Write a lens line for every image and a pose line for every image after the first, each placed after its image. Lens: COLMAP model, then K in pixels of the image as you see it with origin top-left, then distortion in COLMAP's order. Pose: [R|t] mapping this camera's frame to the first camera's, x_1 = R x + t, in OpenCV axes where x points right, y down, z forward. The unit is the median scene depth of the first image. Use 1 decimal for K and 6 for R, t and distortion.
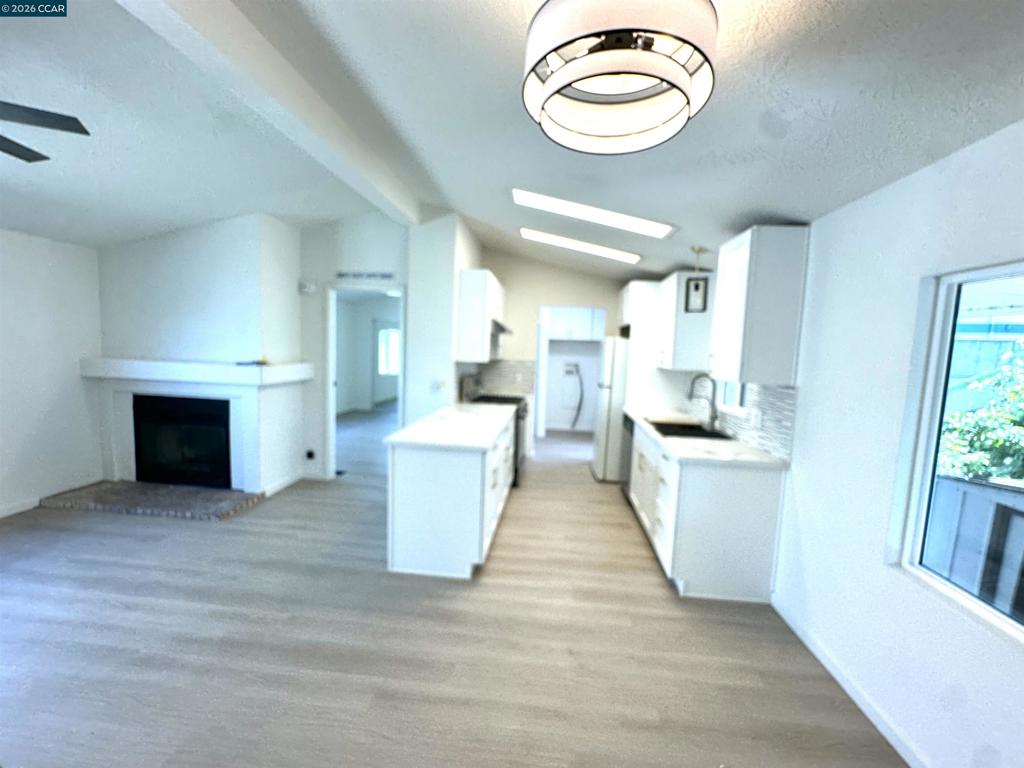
lens RADIAL K [[415.8, 0, 514.7], [0, 415.8, 383.8], [0, 0, 1]] dist [-0.006907, 0.000169]
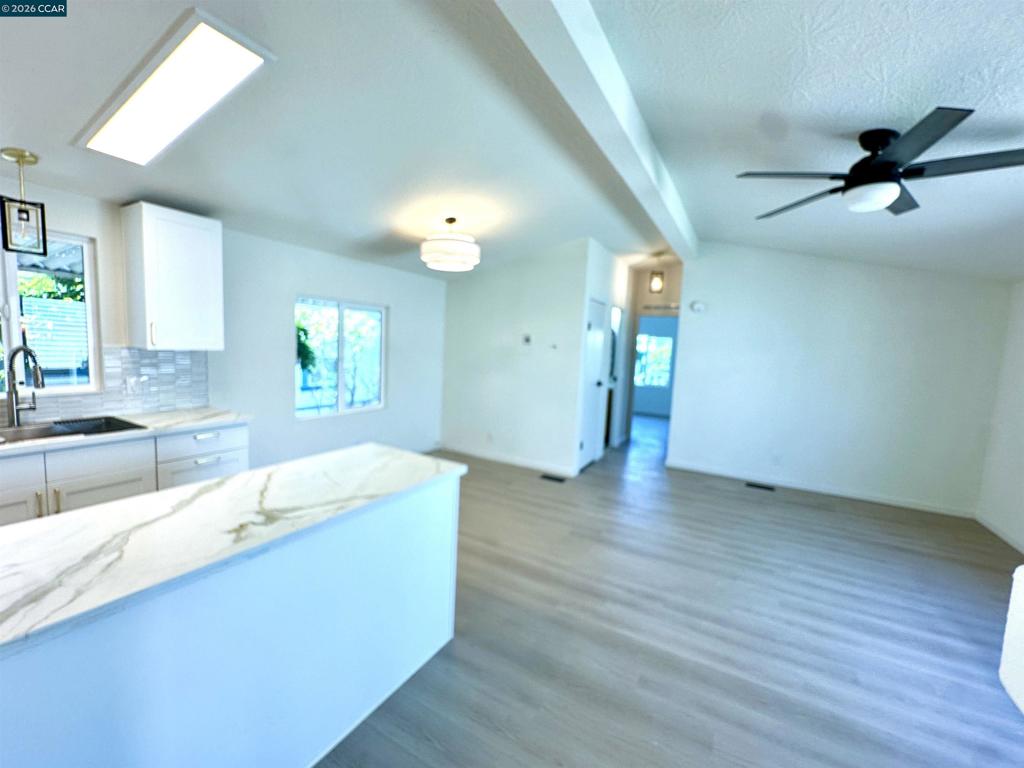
lens RADIAL K [[415.8, 0, 514.7], [0, 415.8, 383.8], [0, 0, 1]] dist [-0.006907, 0.000169]
pose [[-0.911818, -0.119772, 0.392736, -0.382111], [-0.046032, 0.980298, 0.192088, -0.092333], [-0.408005, 0.157071, -0.899367, 0.918461]]
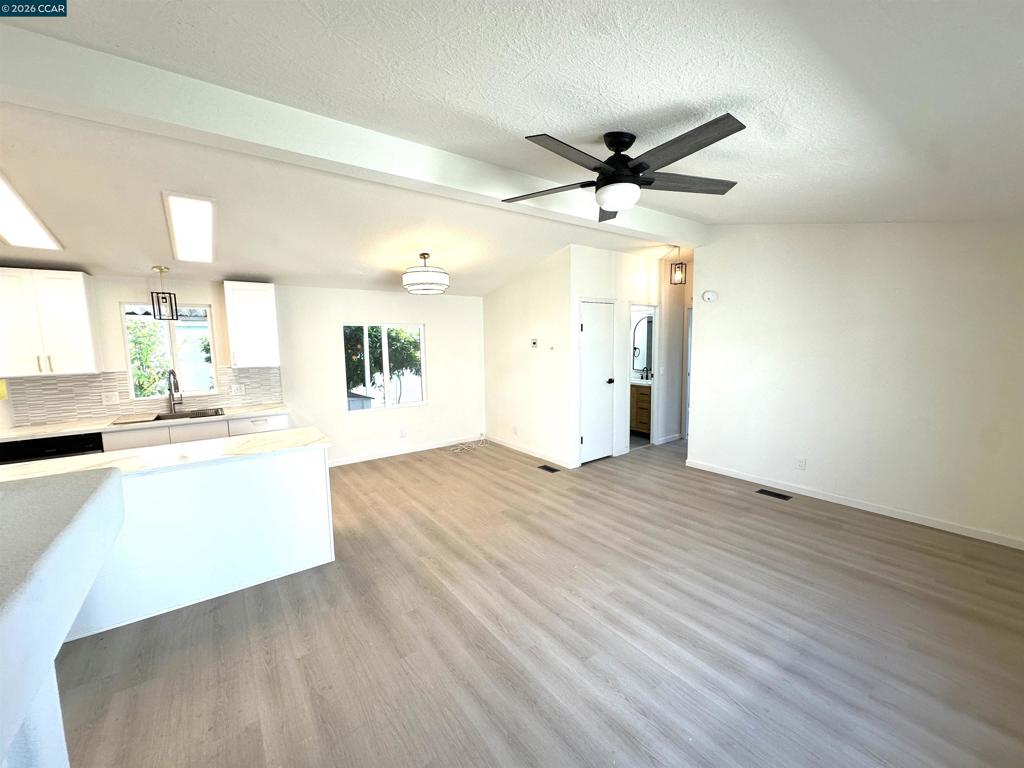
lens RADIAL K [[404.6, 0, 512.0], [0, 404.6, 384.0], [0, 0, 1]] dist [-0.001425, -0.000303]
pose [[-0.668888, -0.105155, 0.735888, -0.799399], [0.058317, 0.979470, 0.192970, -0.111656], [-0.741072, 0.171990, -0.649024, 0.743144]]
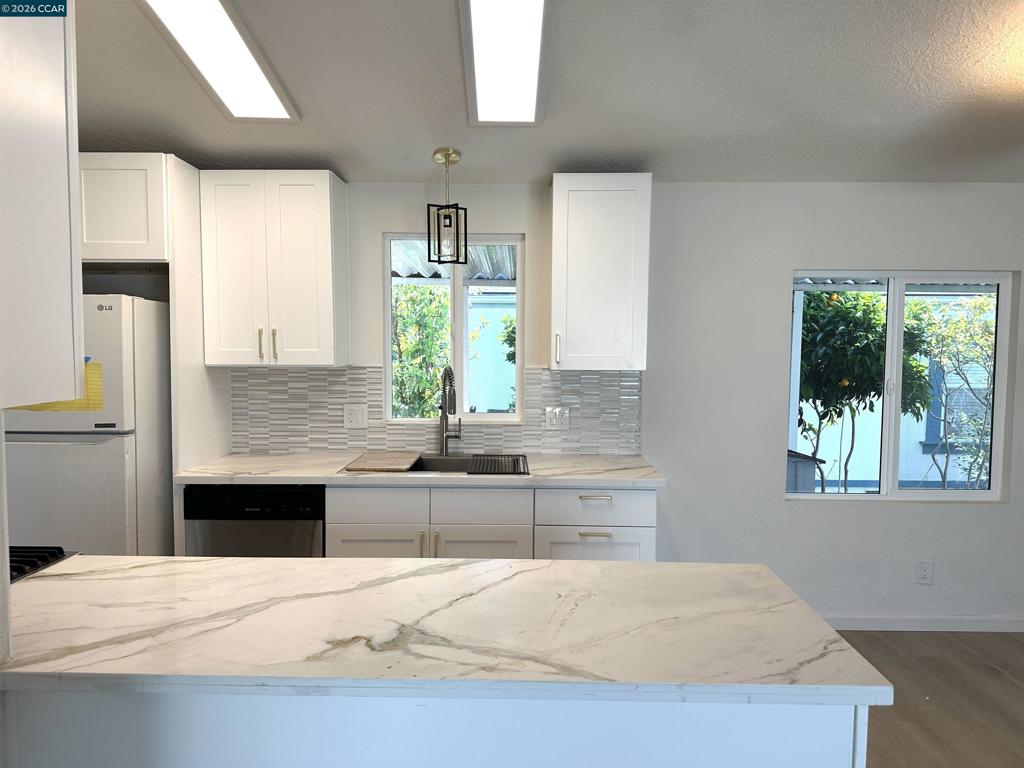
lens RADIAL K [[712.7, 0, 512.0], [0, 712.7, 384.0], [0, 0, 1]] dist [0.072783, -0.091106]
pose [[-0.087441, -0.094141, 0.991711, -0.413110], [0.079948, 0.991650, 0.101184, -0.069226], [-0.992956, 0.088133, -0.079184, 0.710999]]
